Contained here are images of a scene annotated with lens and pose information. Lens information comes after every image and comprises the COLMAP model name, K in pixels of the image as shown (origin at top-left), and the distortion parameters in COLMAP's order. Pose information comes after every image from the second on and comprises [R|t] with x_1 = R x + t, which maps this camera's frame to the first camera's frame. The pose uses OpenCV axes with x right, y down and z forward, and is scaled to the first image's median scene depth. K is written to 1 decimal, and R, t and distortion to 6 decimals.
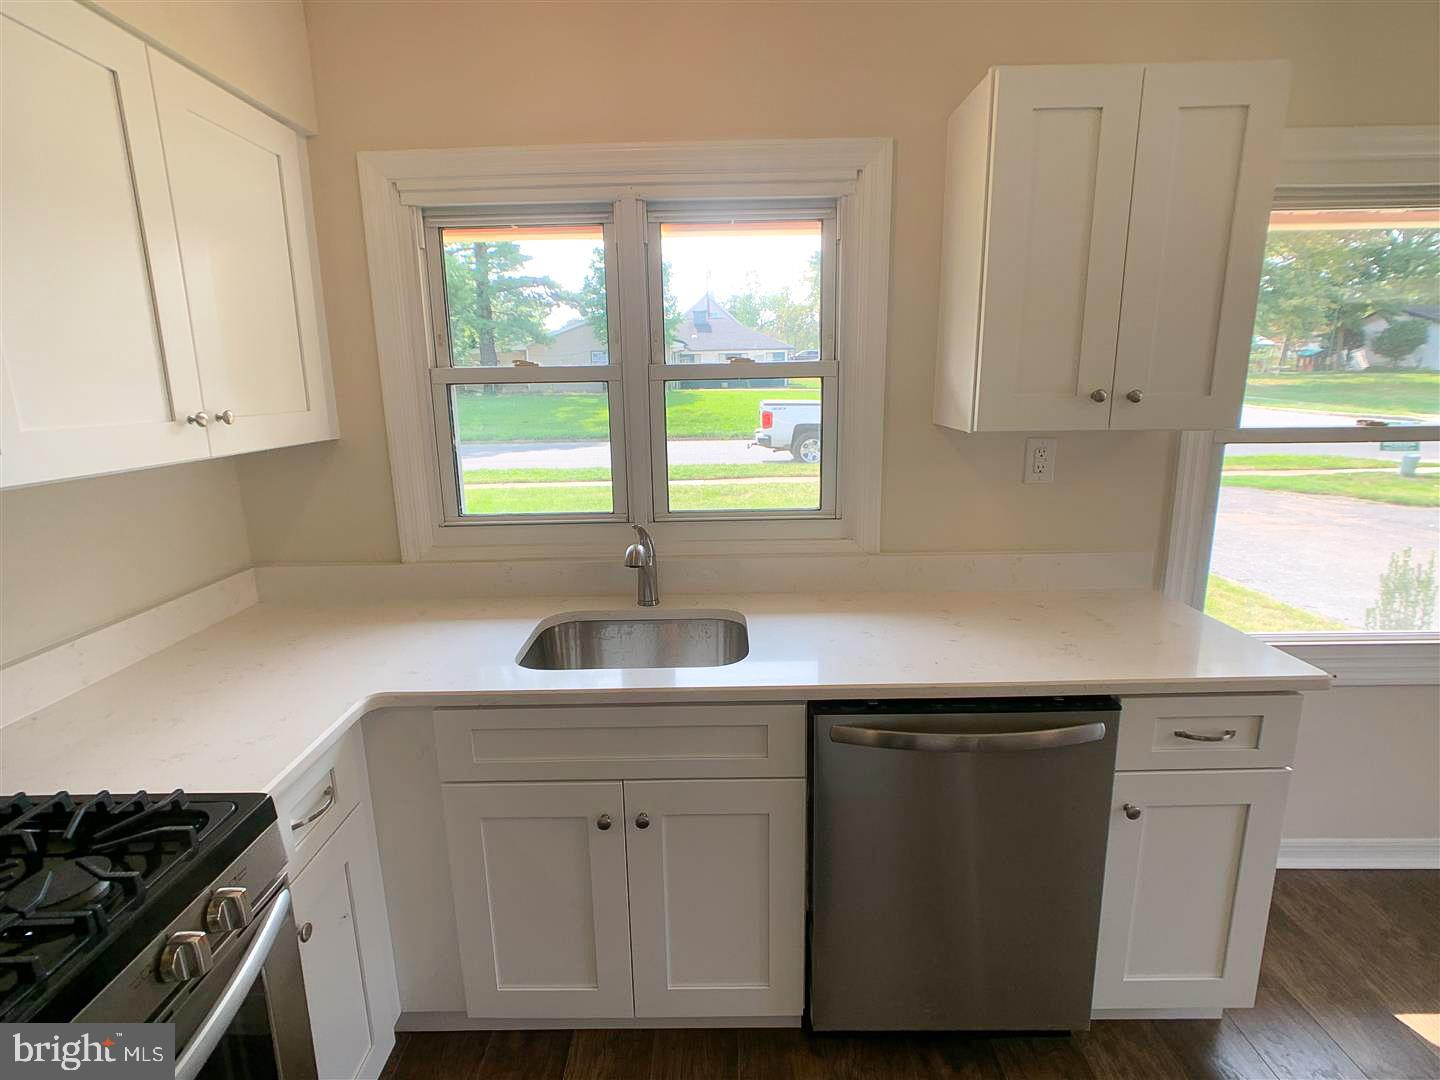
lens RADIAL K [[700.0, 0, 716.4], [0, 700.0, 525.9], [0, 0, 1]] dist [-0.011478, 0.001373]
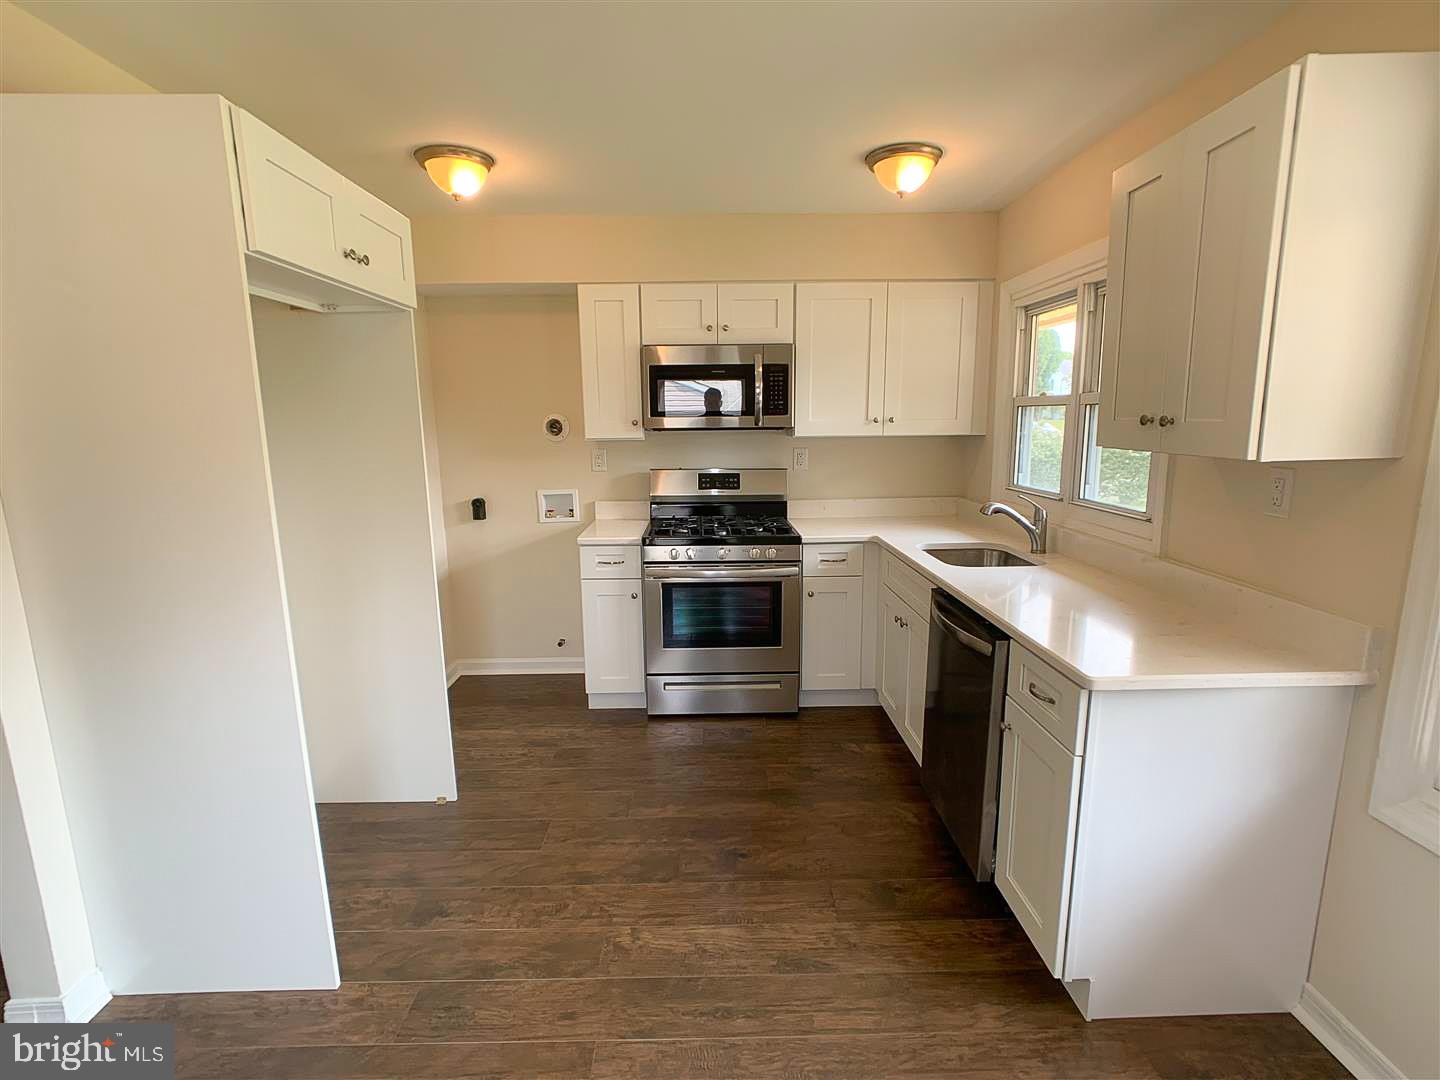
lens RADIAL K [[700.0, 0, 723.2], [0, 700.0, 542.4], [0, 0, 1]] dist [-0.011478, 0.001373]
pose [[0.029277, 0.195937, -0.980179, 1.438336], [-0.190637, 0.963695, 0.186948, -0.068445], [0.981224, 0.181386, 0.065567, 0.250844]]
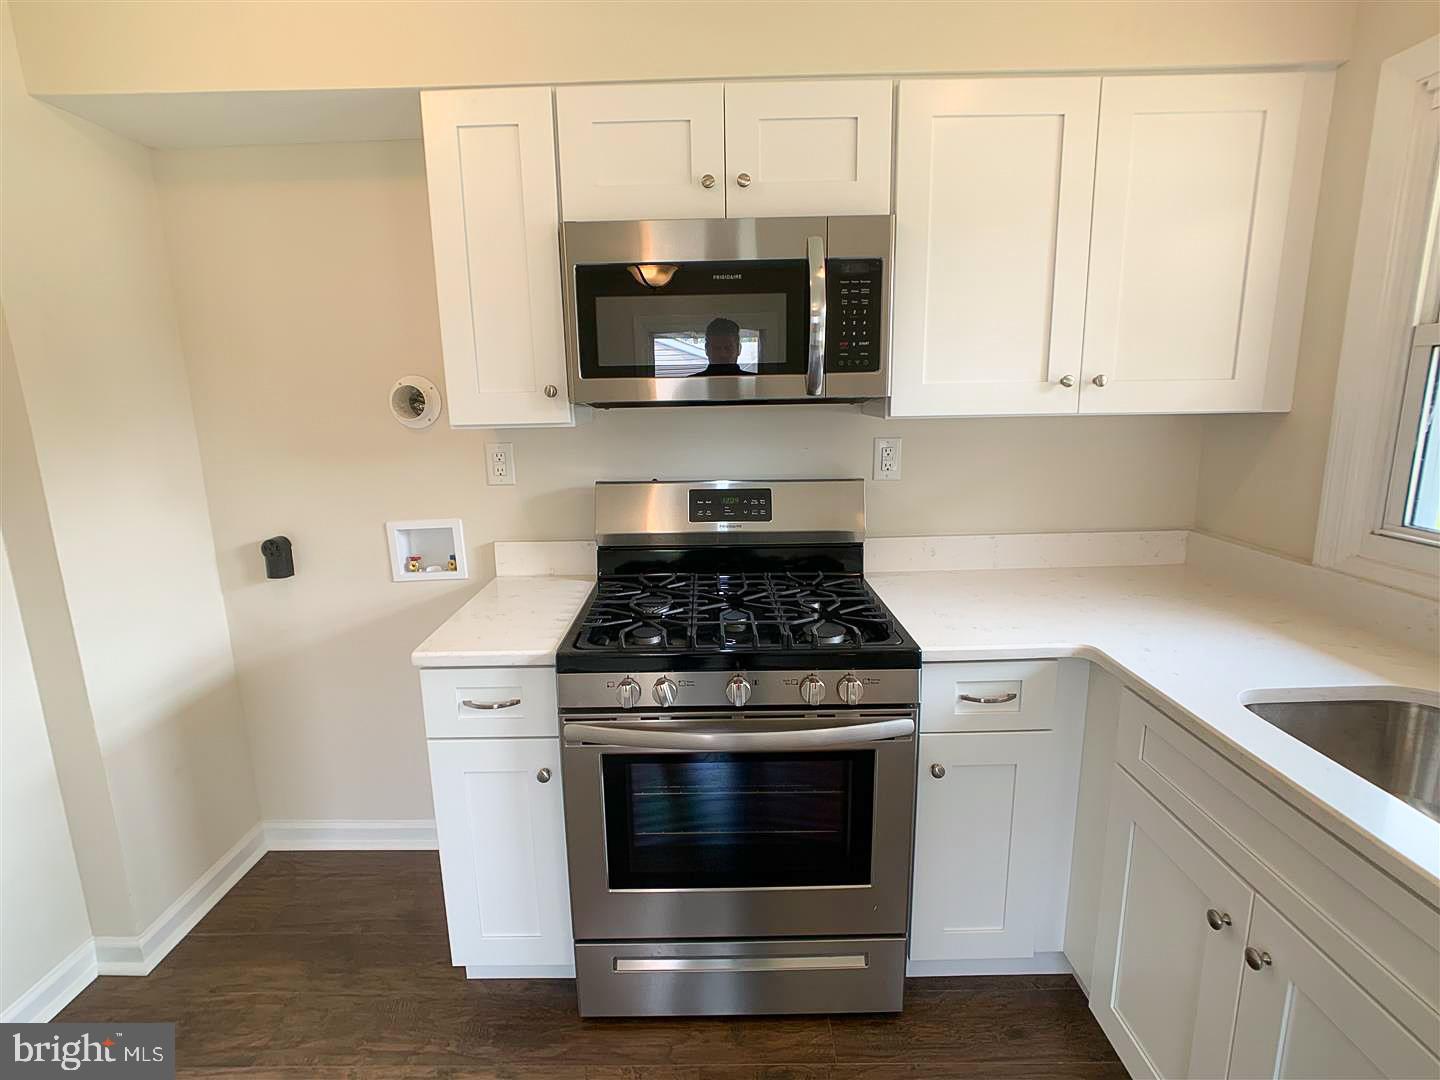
lens RADIAL K [[700.0, 0, 716.6], [0, 700.0, 521.3], [0, 0, 1]] dist [-0.011478, 0.001373]
pose [[0.006232, 0.209671, -0.977752, 0.378651], [-0.180887, 0.961878, 0.205114, -0.041835], [0.983484, 0.175584, 0.043921, 0.279850]]
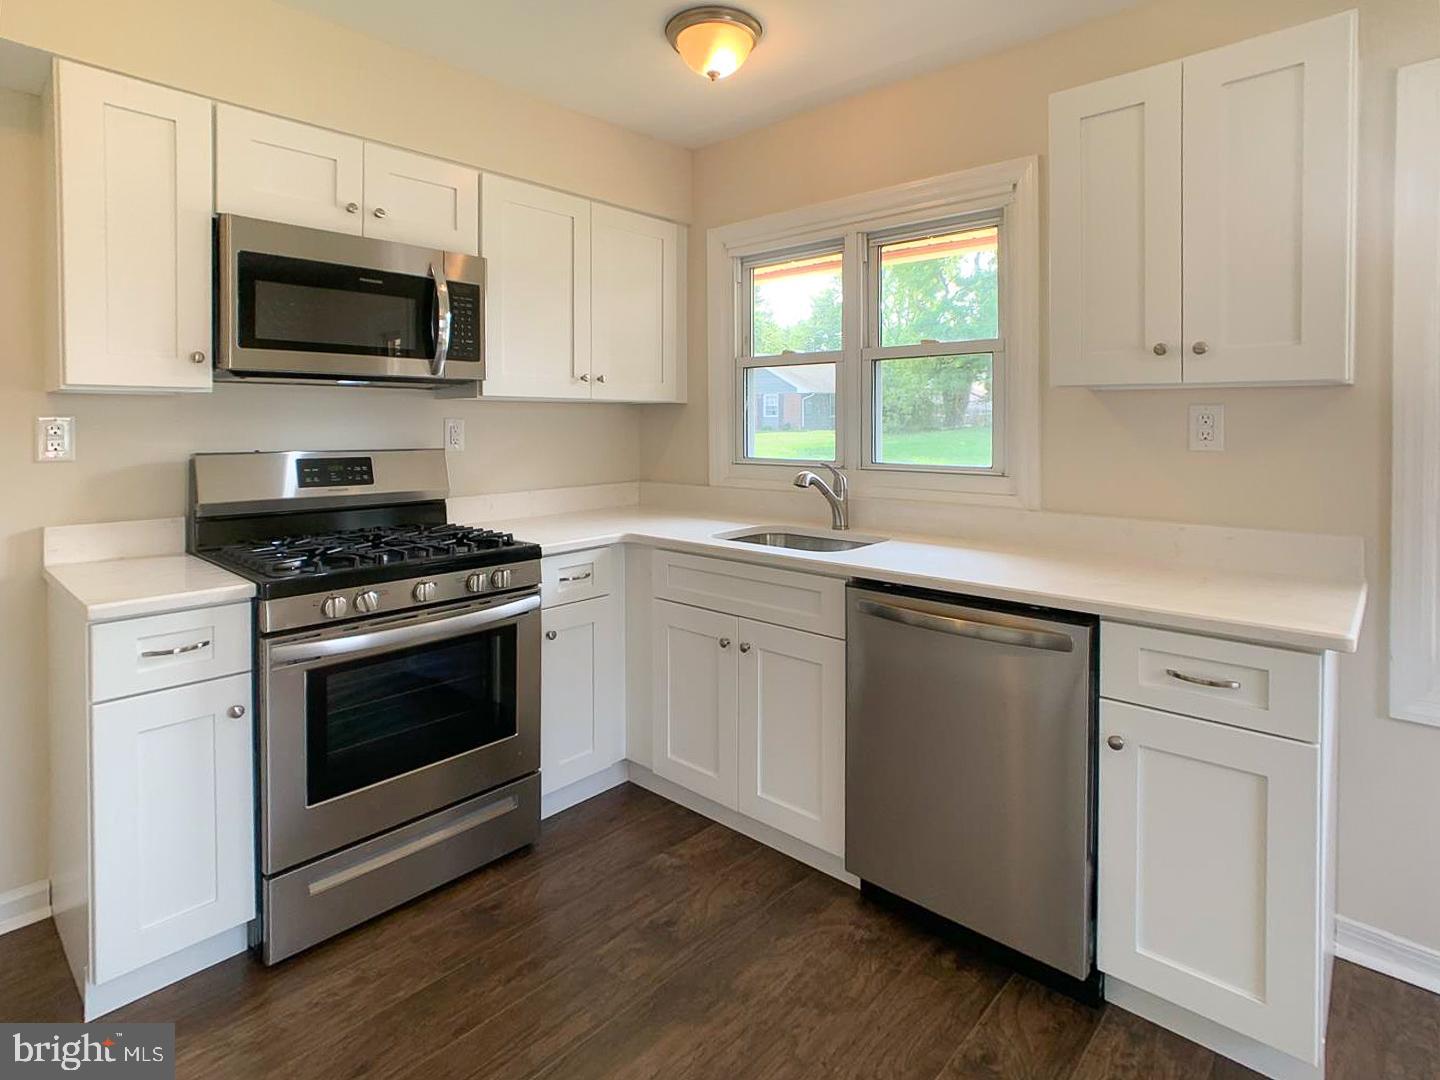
lens RADIAL K [[759.5, 0, 715.8], [0, 759.5, 423.0], [0, 0, 1]] dist [-0.002199, 0.000790]
pose [[0.745039, 0.019872, -0.666725, 0.697080], [-0.147259, 0.979793, -0.135352, 0.150304], [0.650563, 0.199024, 0.732910, -0.216286]]
